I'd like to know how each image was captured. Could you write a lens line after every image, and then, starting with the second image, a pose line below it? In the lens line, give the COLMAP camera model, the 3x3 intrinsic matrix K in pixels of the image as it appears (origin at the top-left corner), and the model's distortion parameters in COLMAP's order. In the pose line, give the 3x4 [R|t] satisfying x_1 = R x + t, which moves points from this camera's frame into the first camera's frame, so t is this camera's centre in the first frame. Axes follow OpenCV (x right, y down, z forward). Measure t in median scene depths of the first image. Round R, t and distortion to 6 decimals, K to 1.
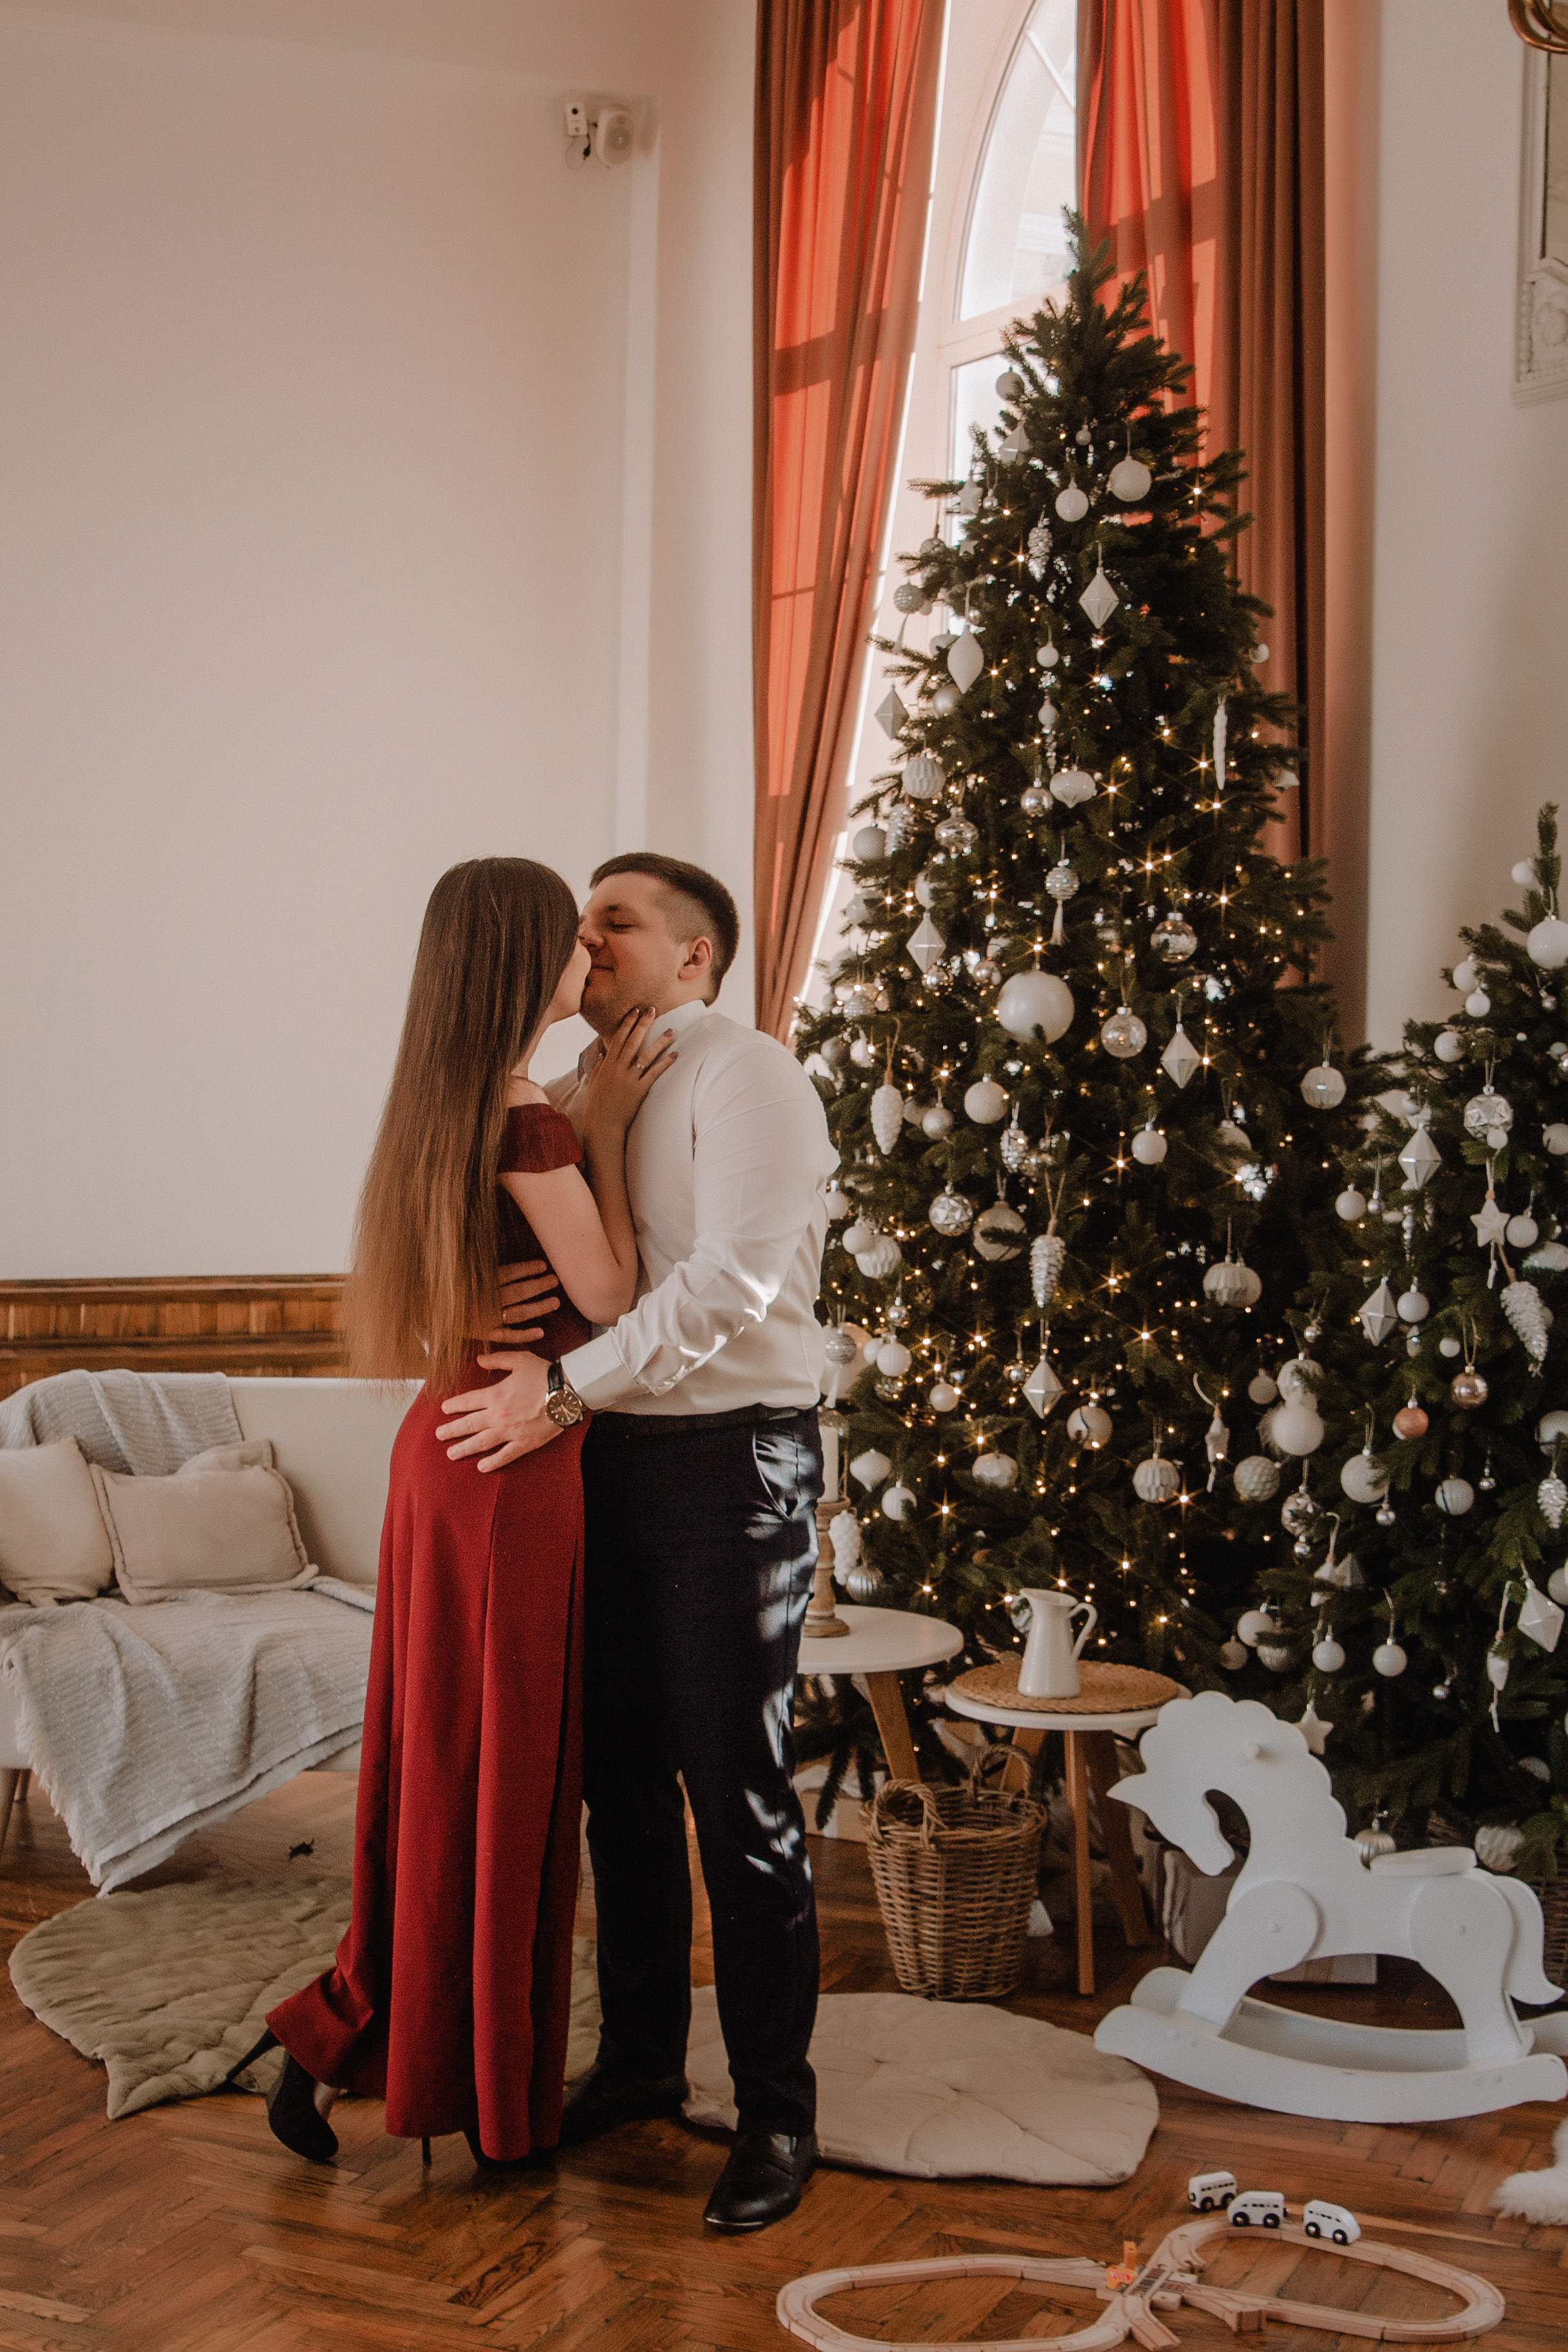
lens RADIAL K [[3246.0, 0, 794.4], [0, 3246.0, 1191.7], [0, 0, 1]] dist [-0.119216, 0.115138]
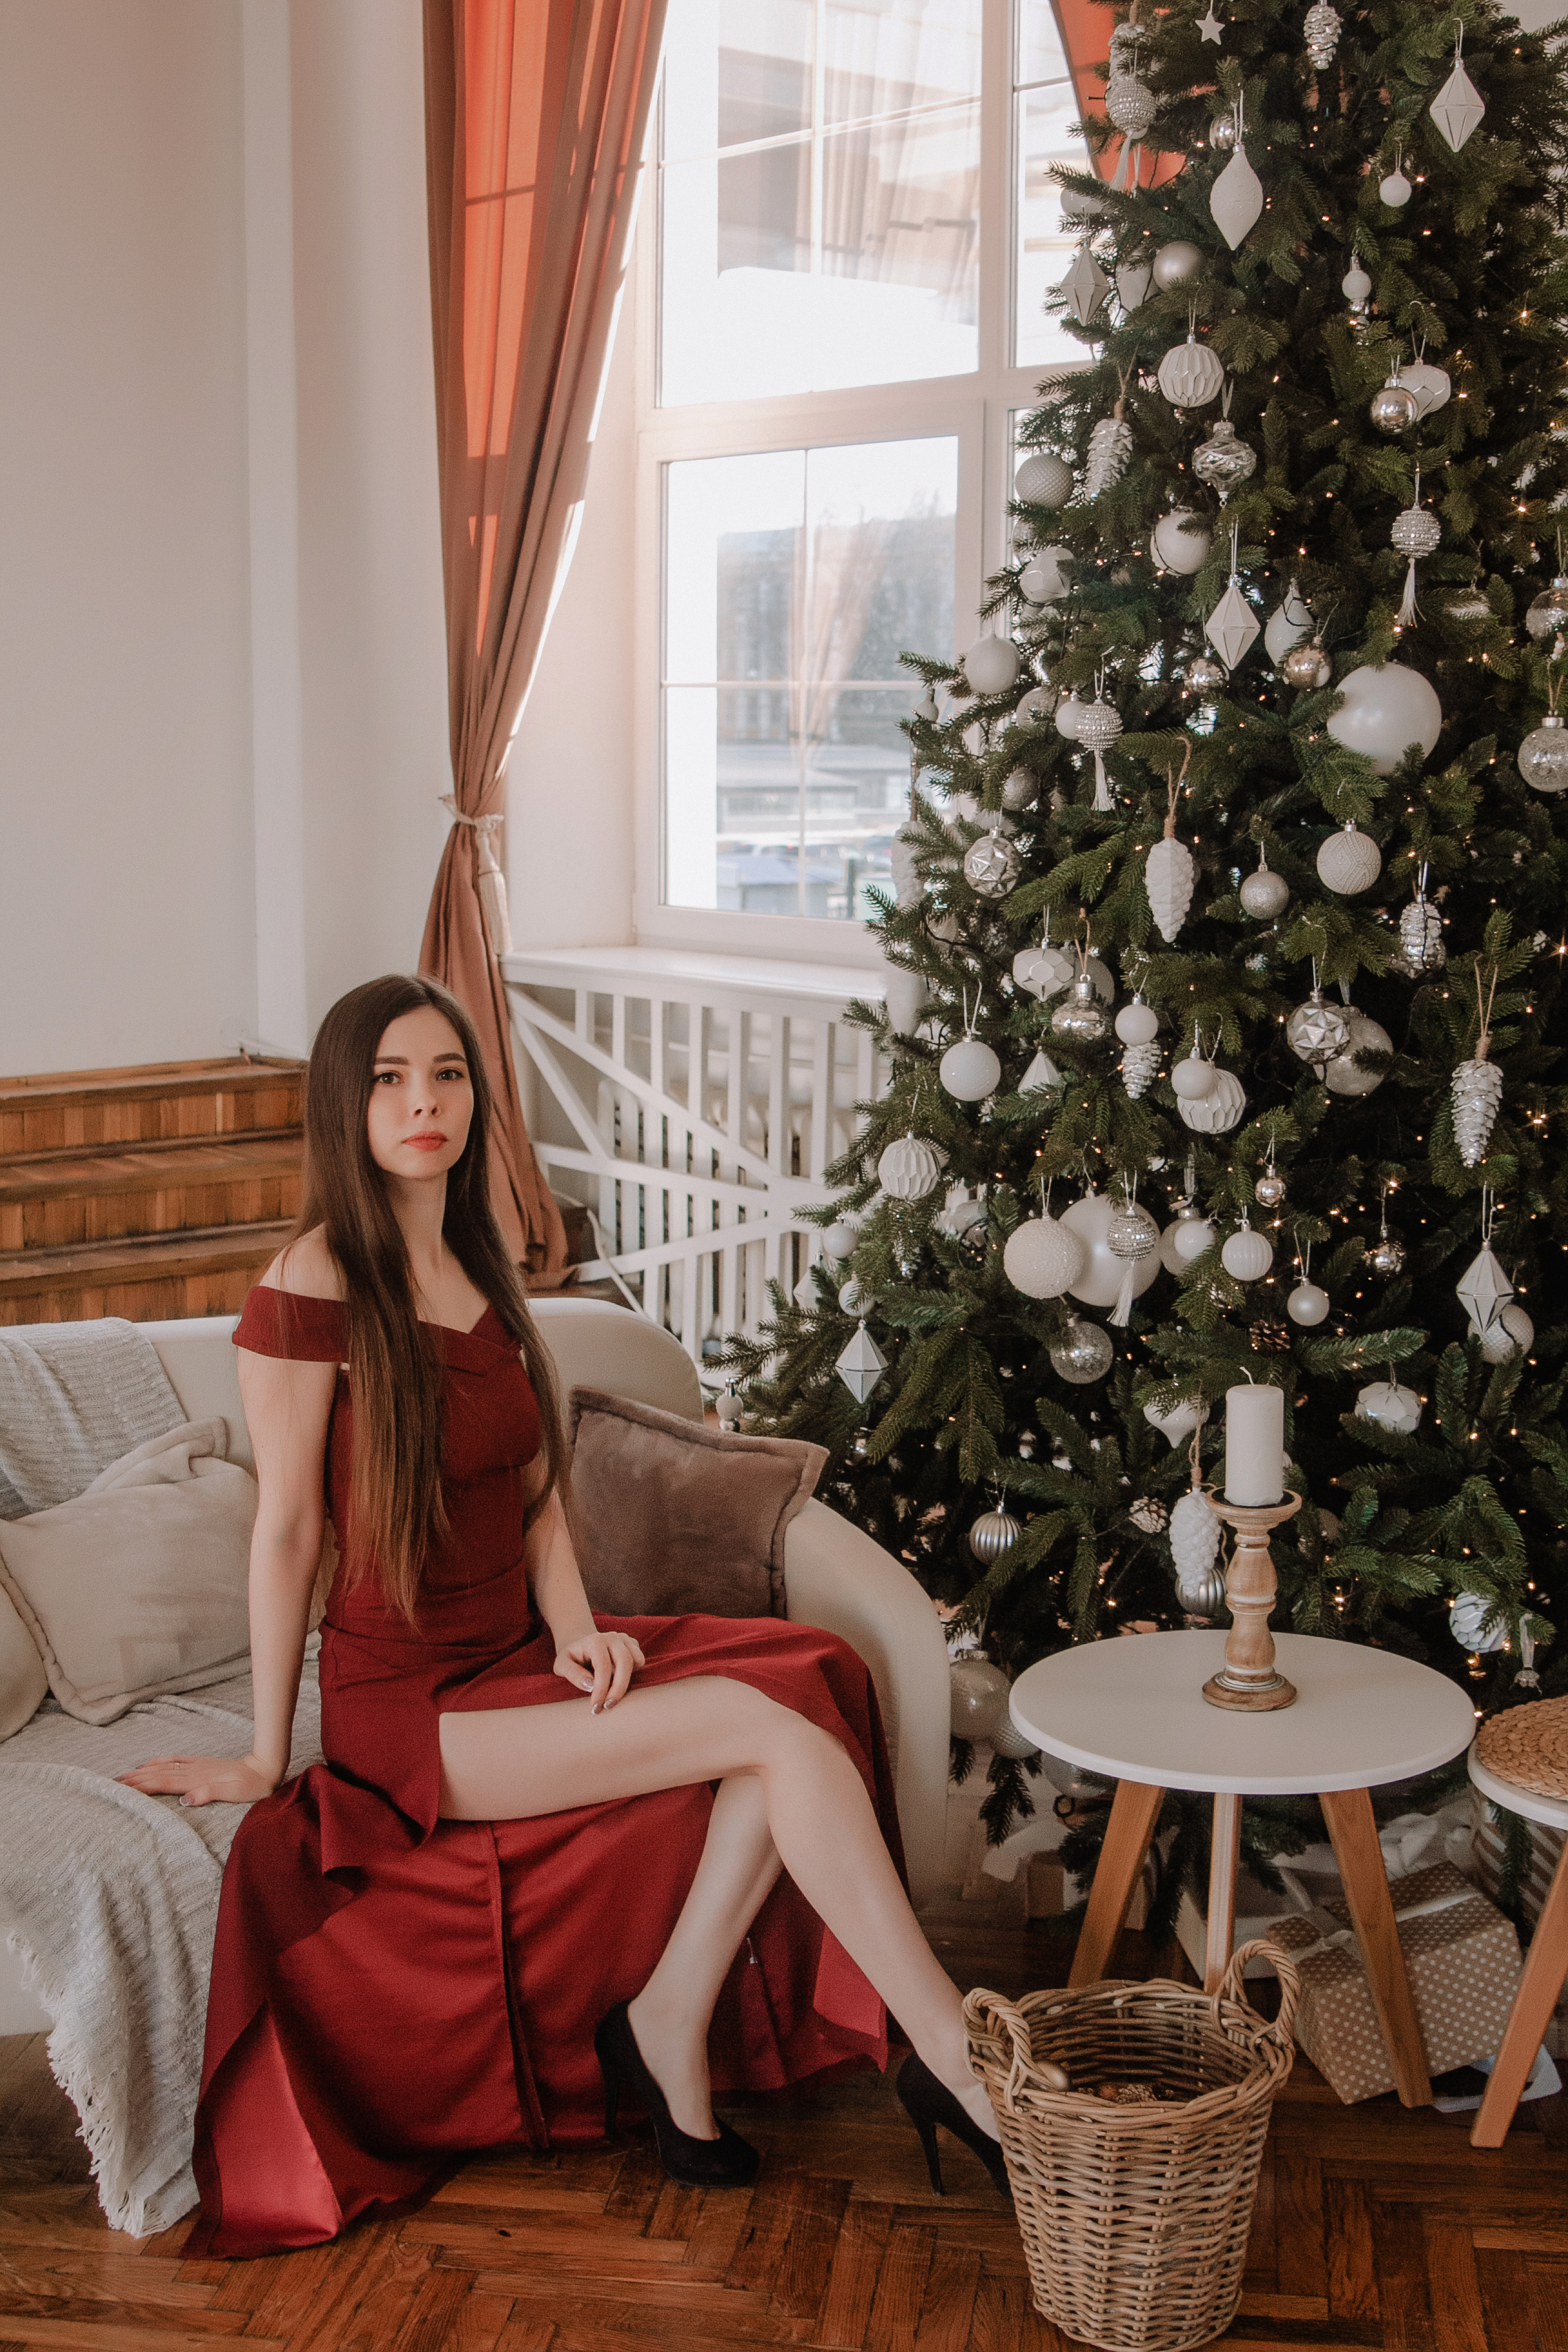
lens RADIAL K [[3047.1, 0, 791.9], [0, 3047.1, 1198.1], [0, 0, 1]] dist [-0.117760, 0.114808]
pose [[0.966633, -0.059615, 0.249134, -0.214373], [0.034058, 0.993818, 0.105664, -0.029053], [-0.253893, -0.093653, 0.962688, 0.425099]]
